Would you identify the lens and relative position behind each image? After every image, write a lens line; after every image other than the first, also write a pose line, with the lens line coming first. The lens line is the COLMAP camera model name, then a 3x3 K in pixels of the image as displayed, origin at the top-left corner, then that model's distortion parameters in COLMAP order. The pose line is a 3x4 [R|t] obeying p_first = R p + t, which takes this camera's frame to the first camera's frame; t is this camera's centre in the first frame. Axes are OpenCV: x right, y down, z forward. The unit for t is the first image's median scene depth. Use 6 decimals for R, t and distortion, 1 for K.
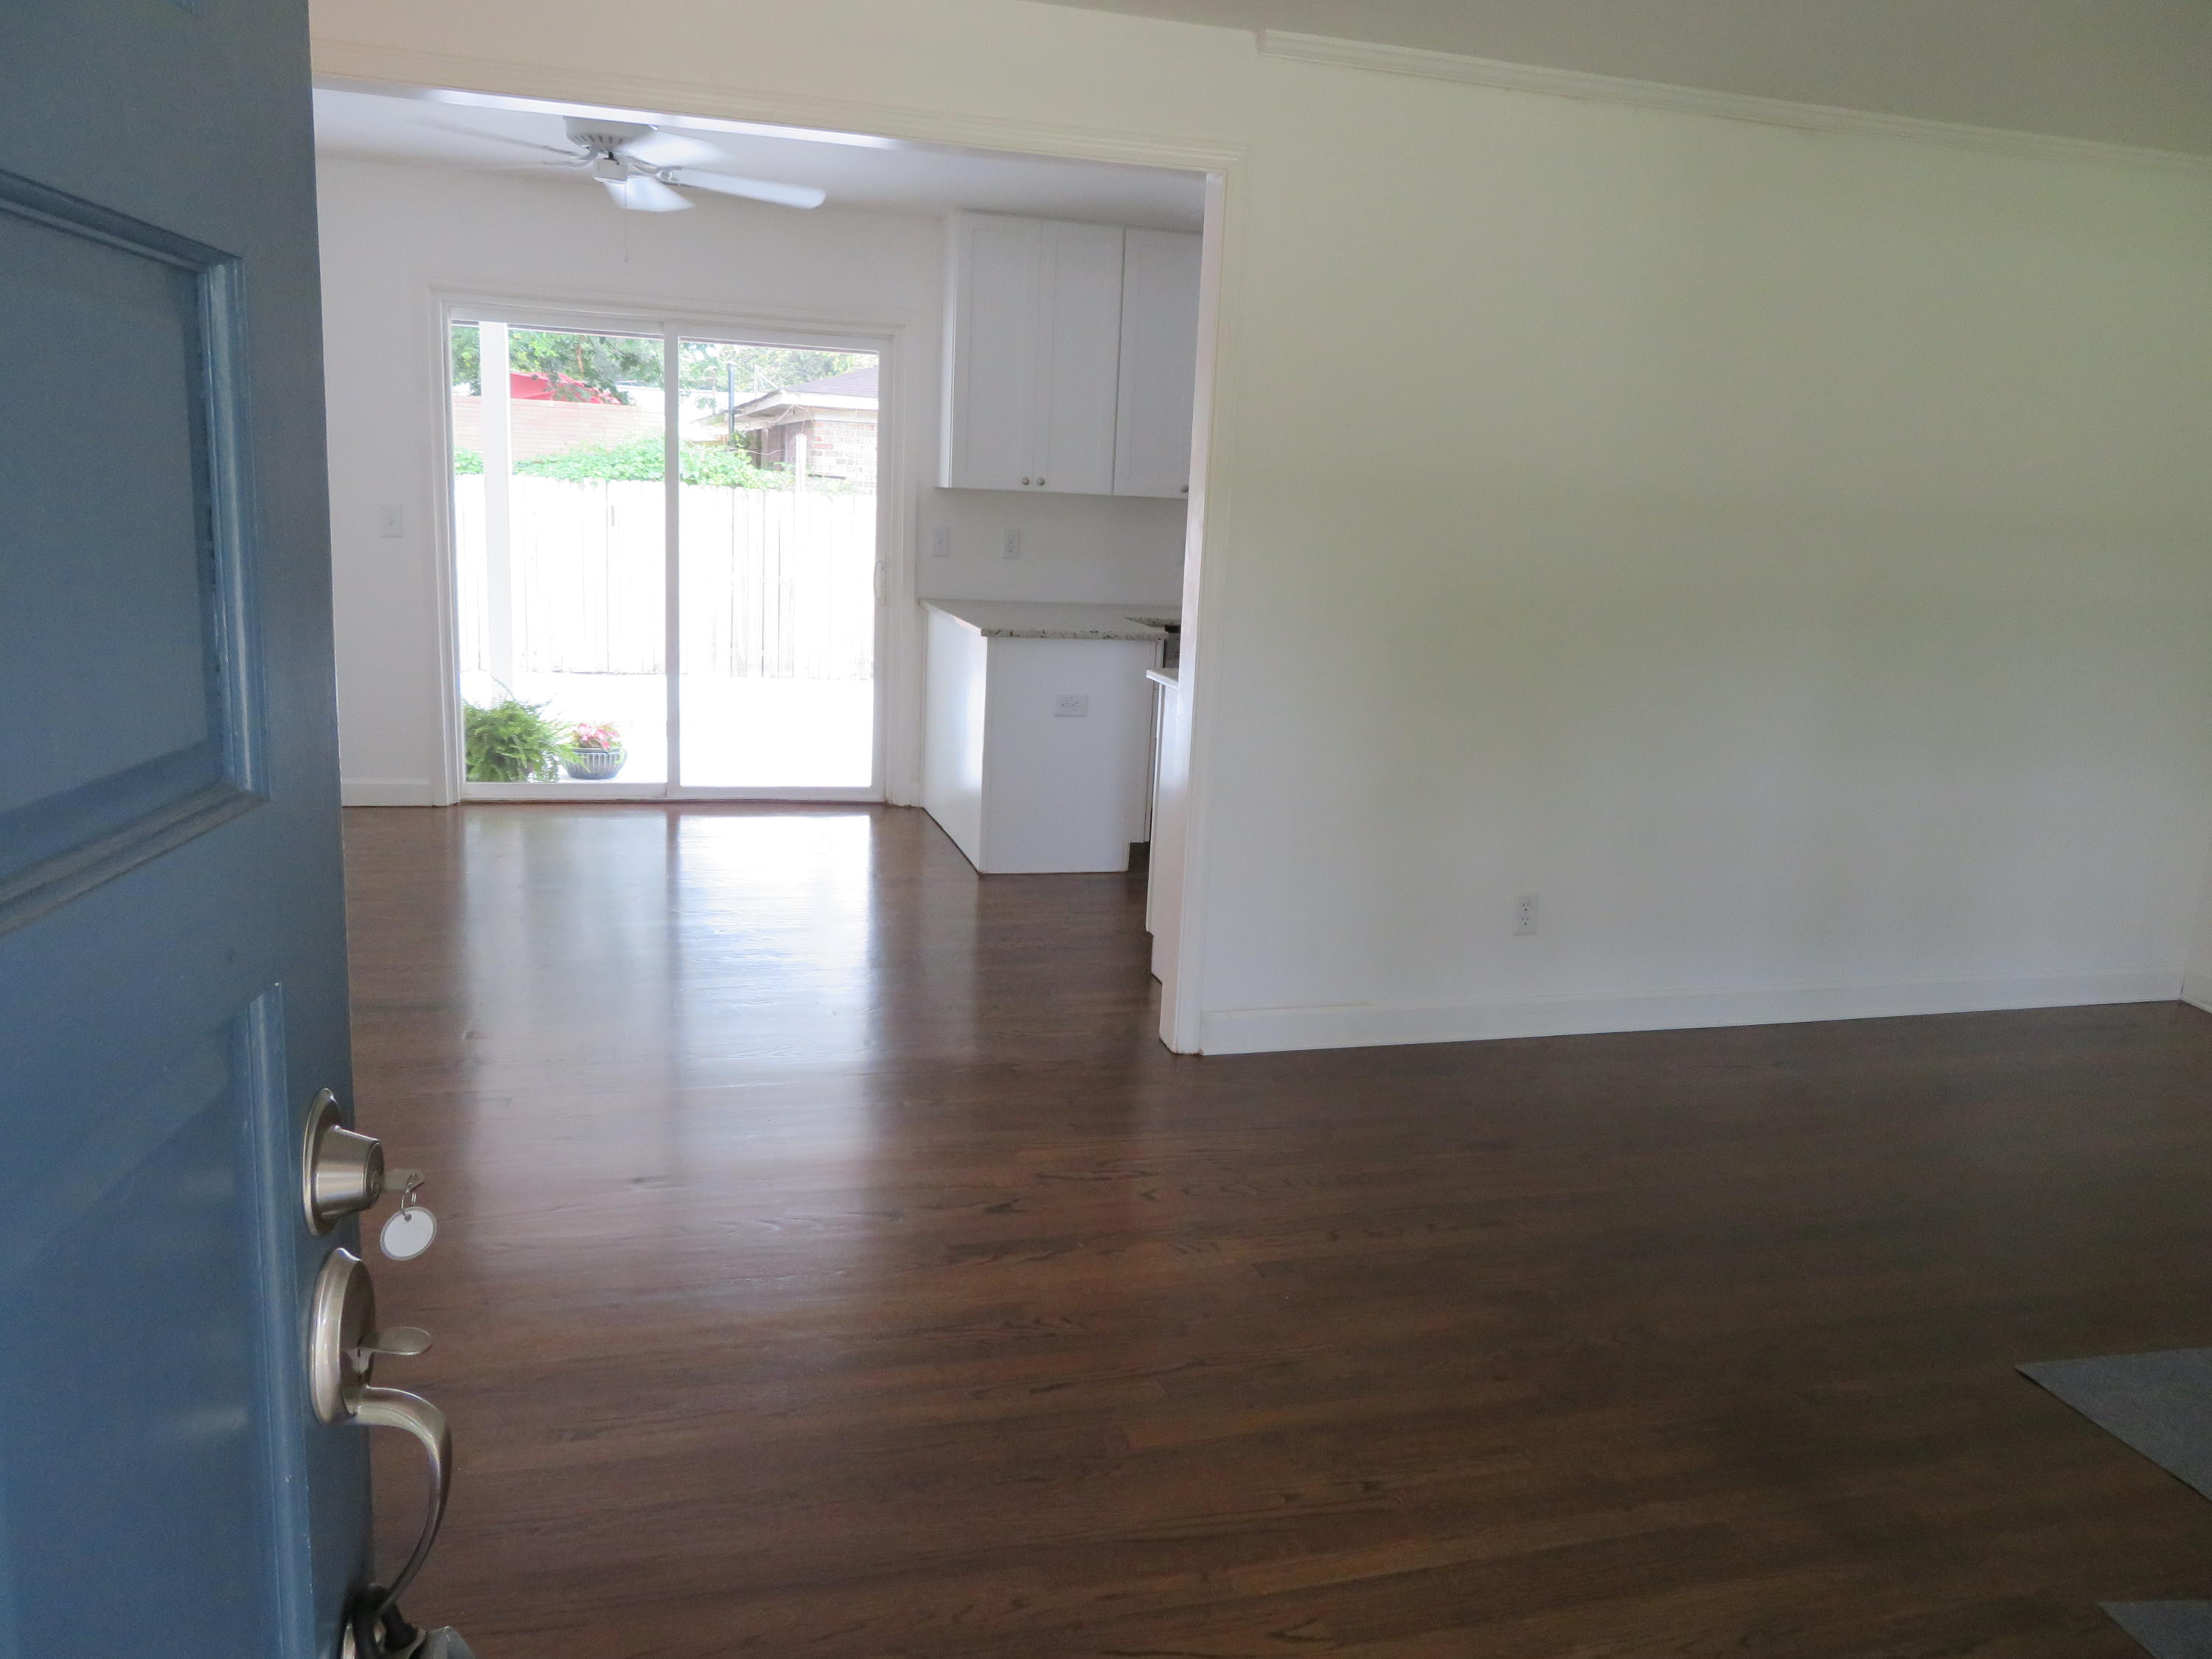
lens RADIAL K [[1577.8, 0, 1109.6], [0, 1577.8, 820.5], [0, 0, 1]] dist [-0.004380, 0.007523]
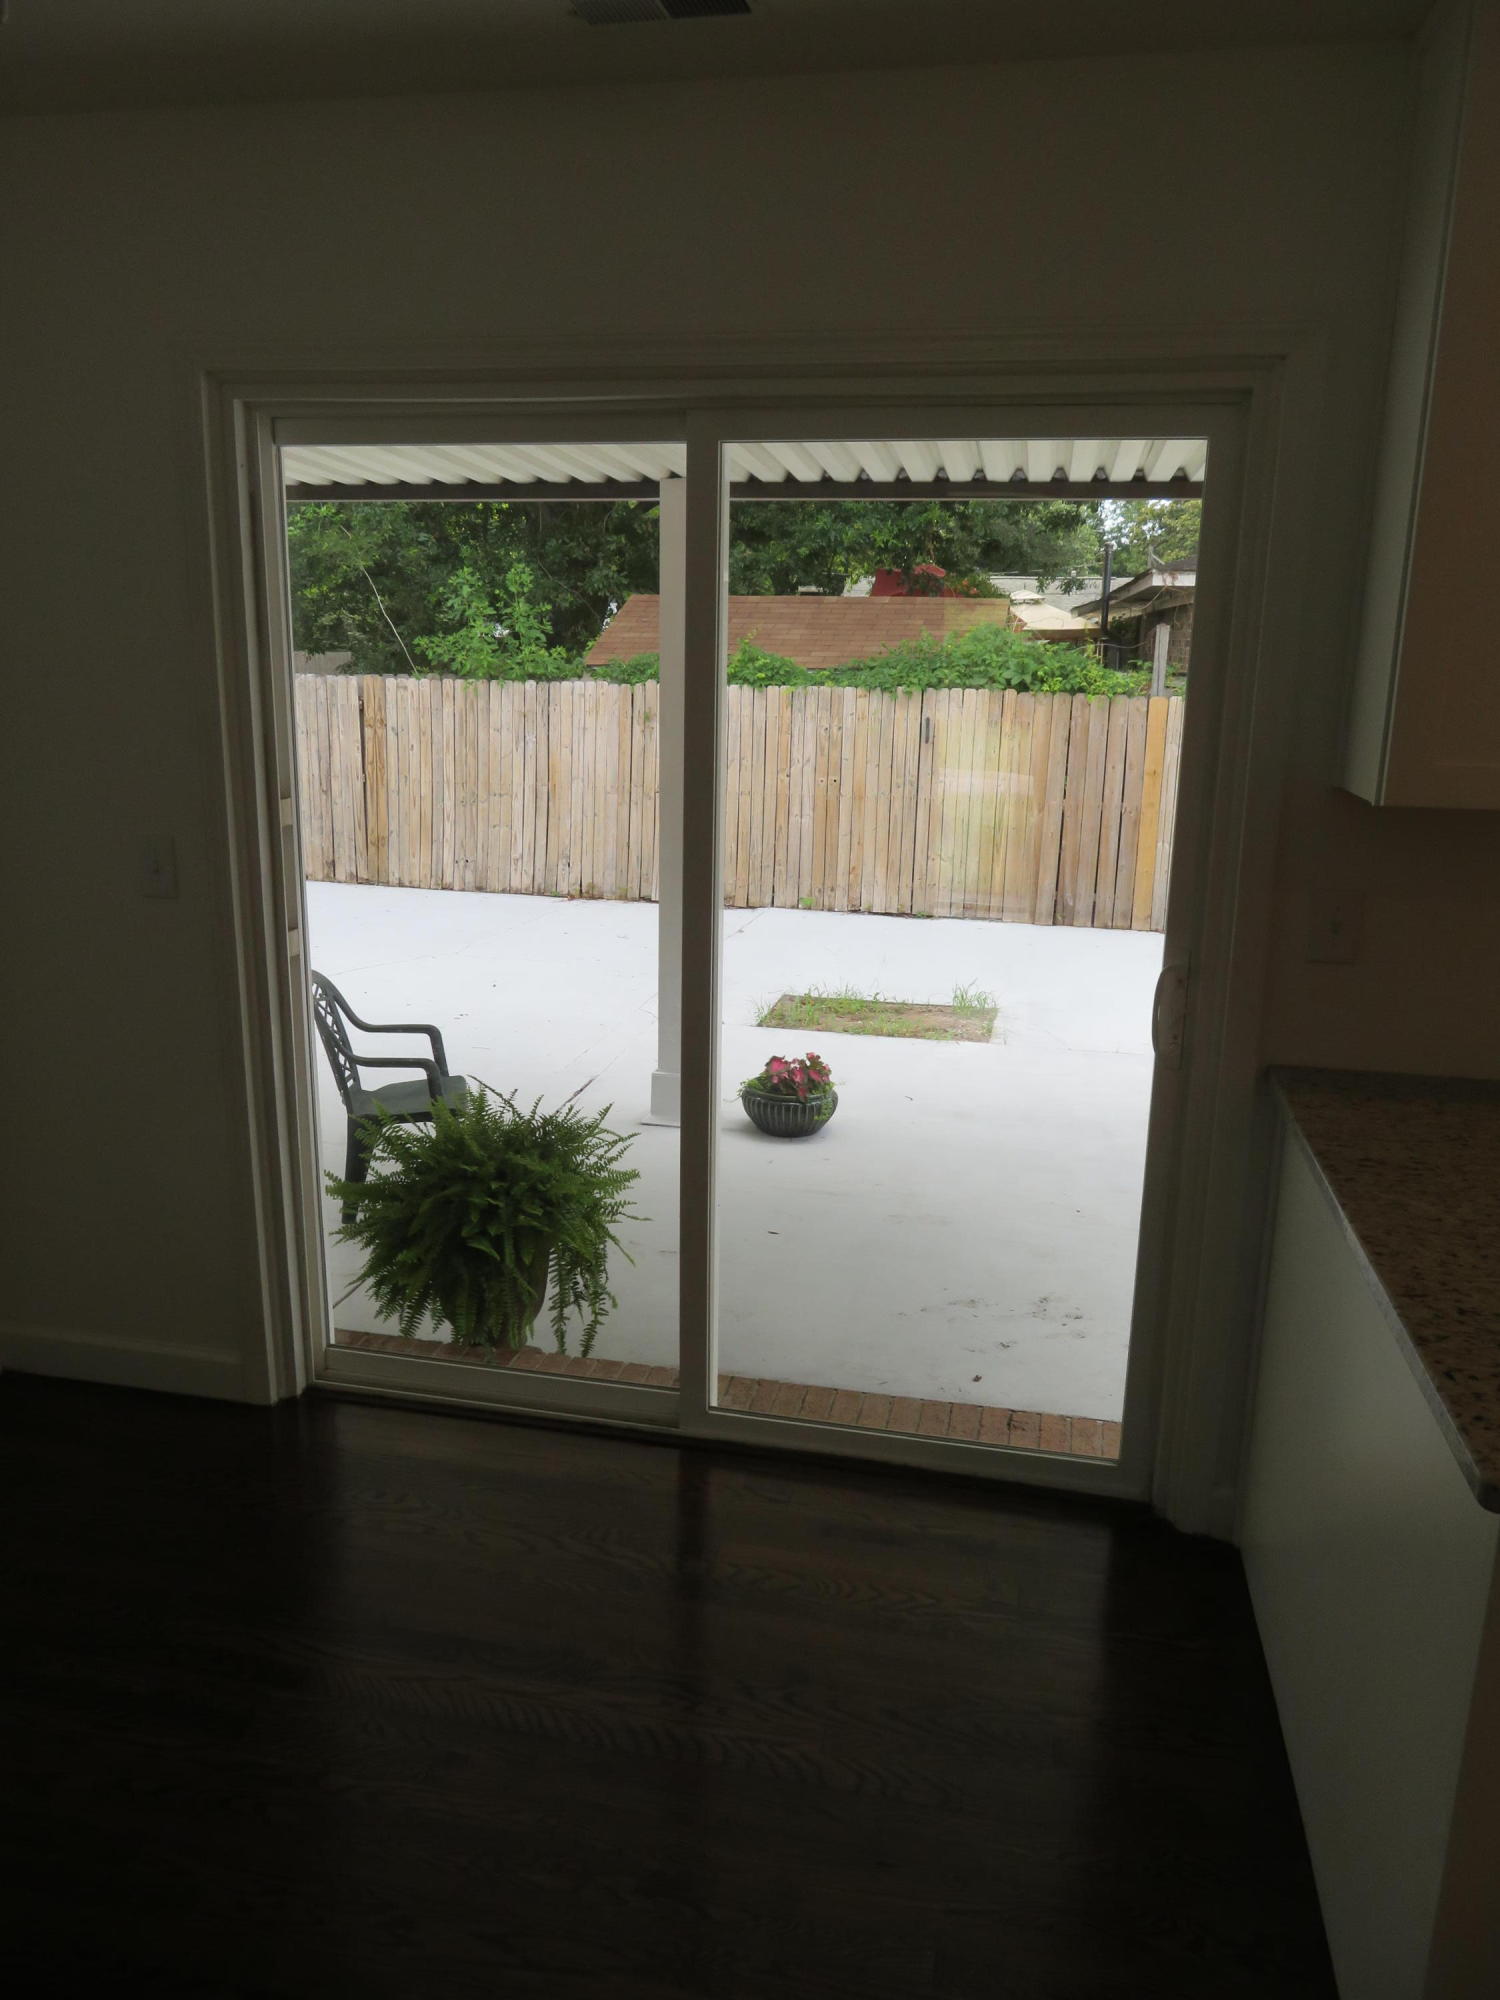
lens RADIAL K [[1426.5, 0, 756.3], [0, 1426.5, 996.3], [0, 0, 1]] dist [-0.004380, 0.007523]
pose [[0.882964, 0.079799, -0.462608, -0.031815], [-0.070947, 0.996811, 0.036536, -0.073740], [0.464048, 0.000561, 0.885810, 0.284666]]
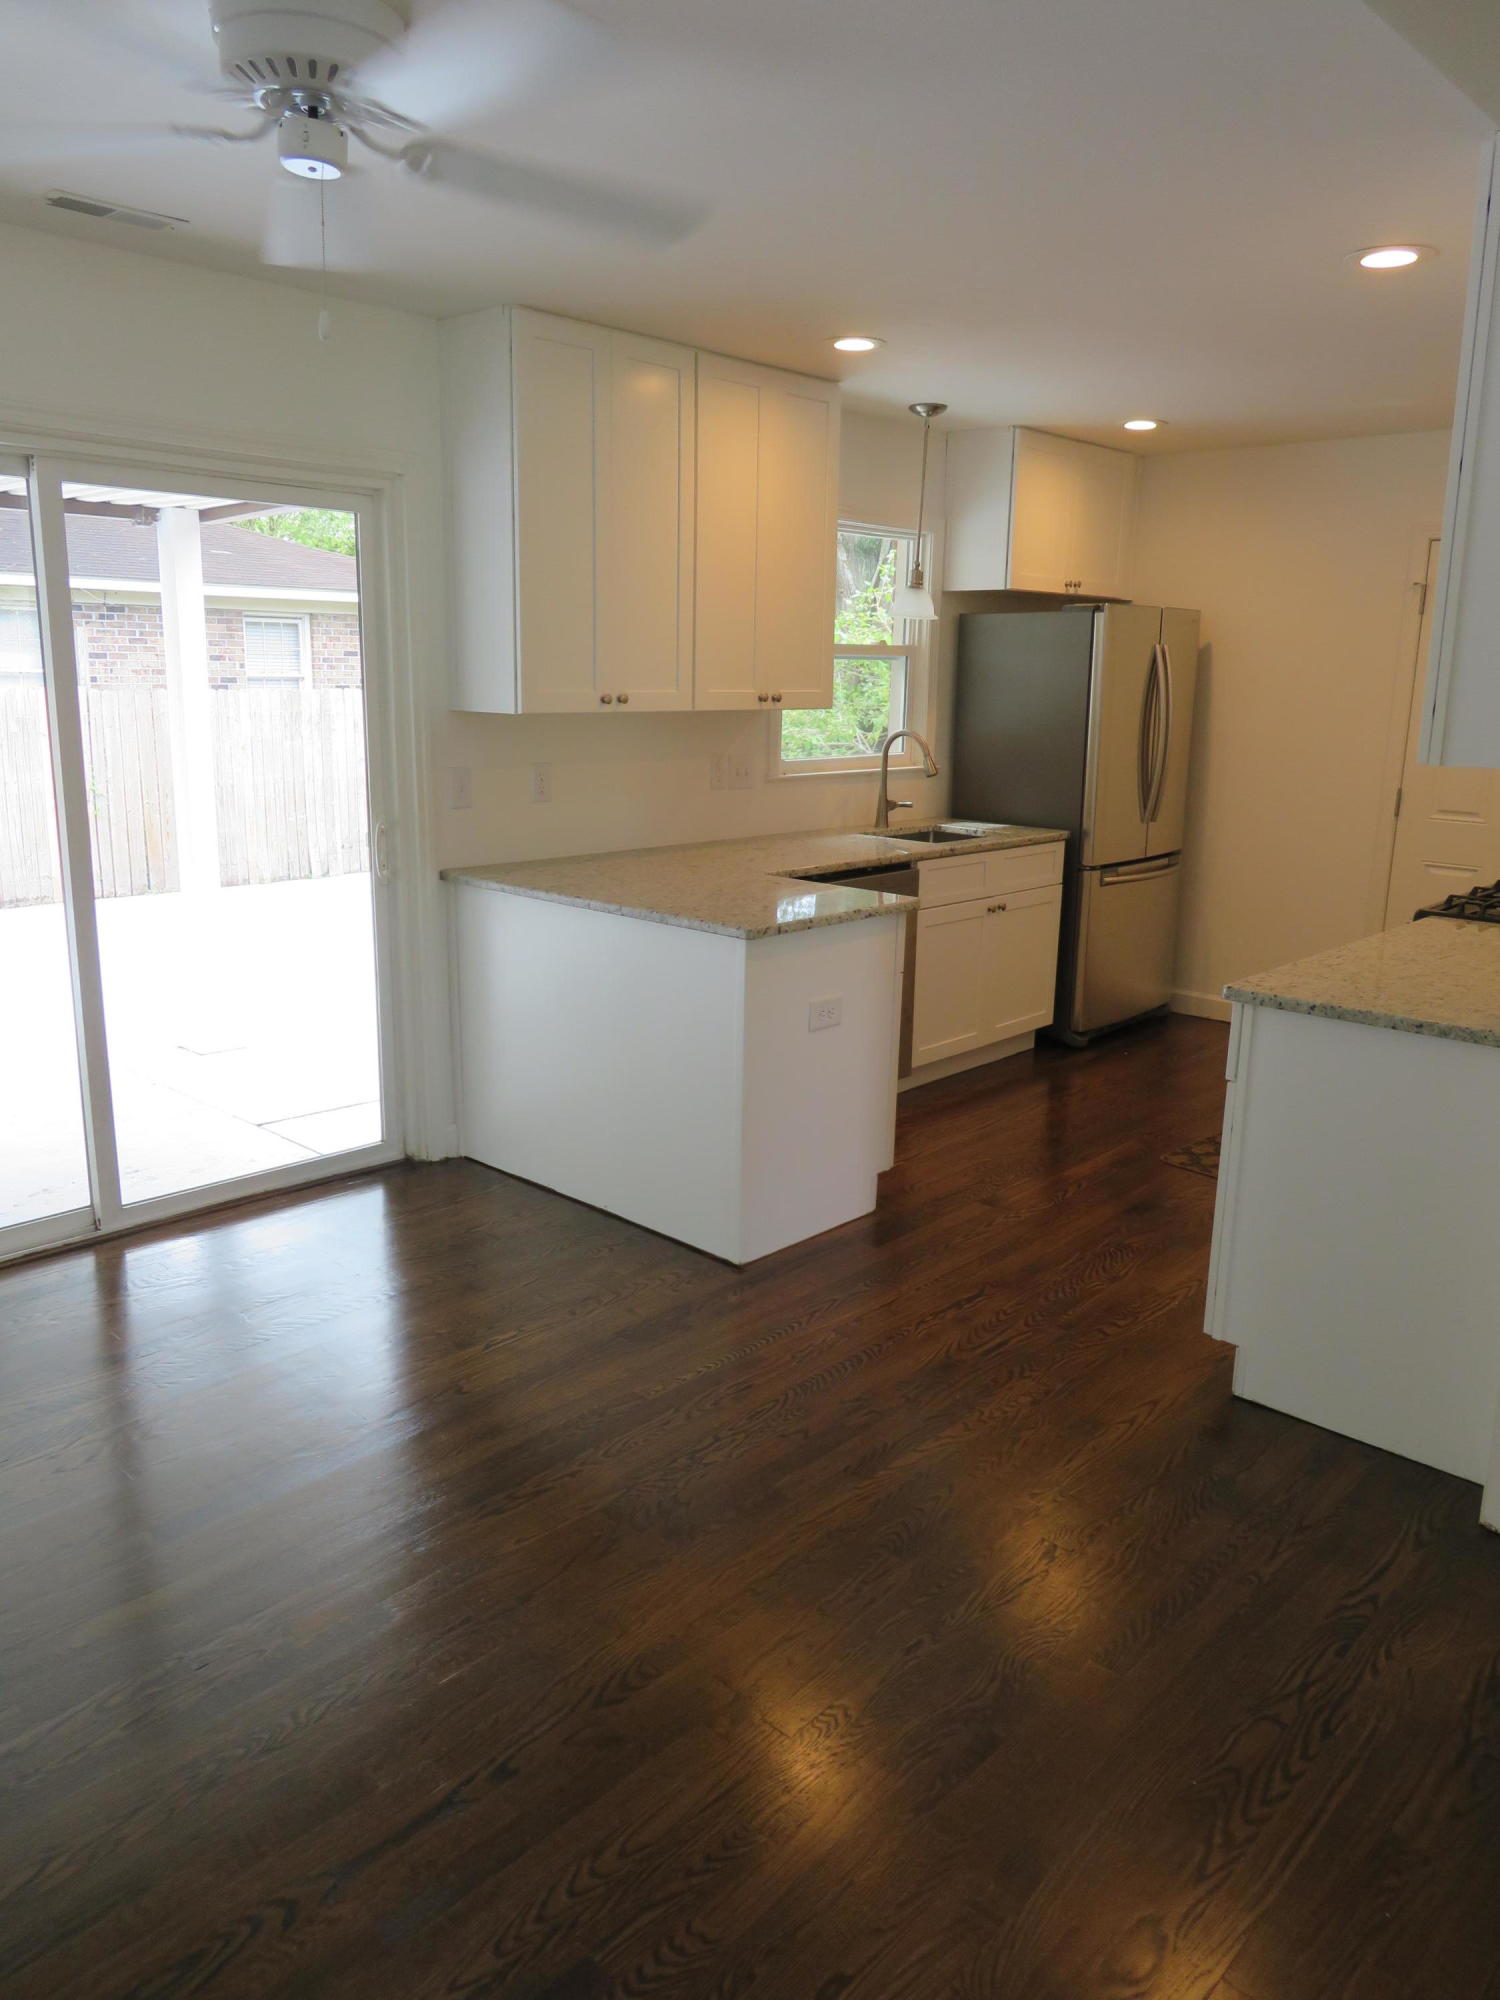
lens RADIAL K [[1426.5, 0, 756.3], [0, 1426.5, 996.3], [0, 0, 1]] dist [-0.004380, 0.007523]
pose [[0.866928, -0.139660, 0.478468, -0.141618], [0.124417, 0.990190, 0.063596, -0.049405], [-0.482656, 0.004396, 0.875799, 0.172292]]
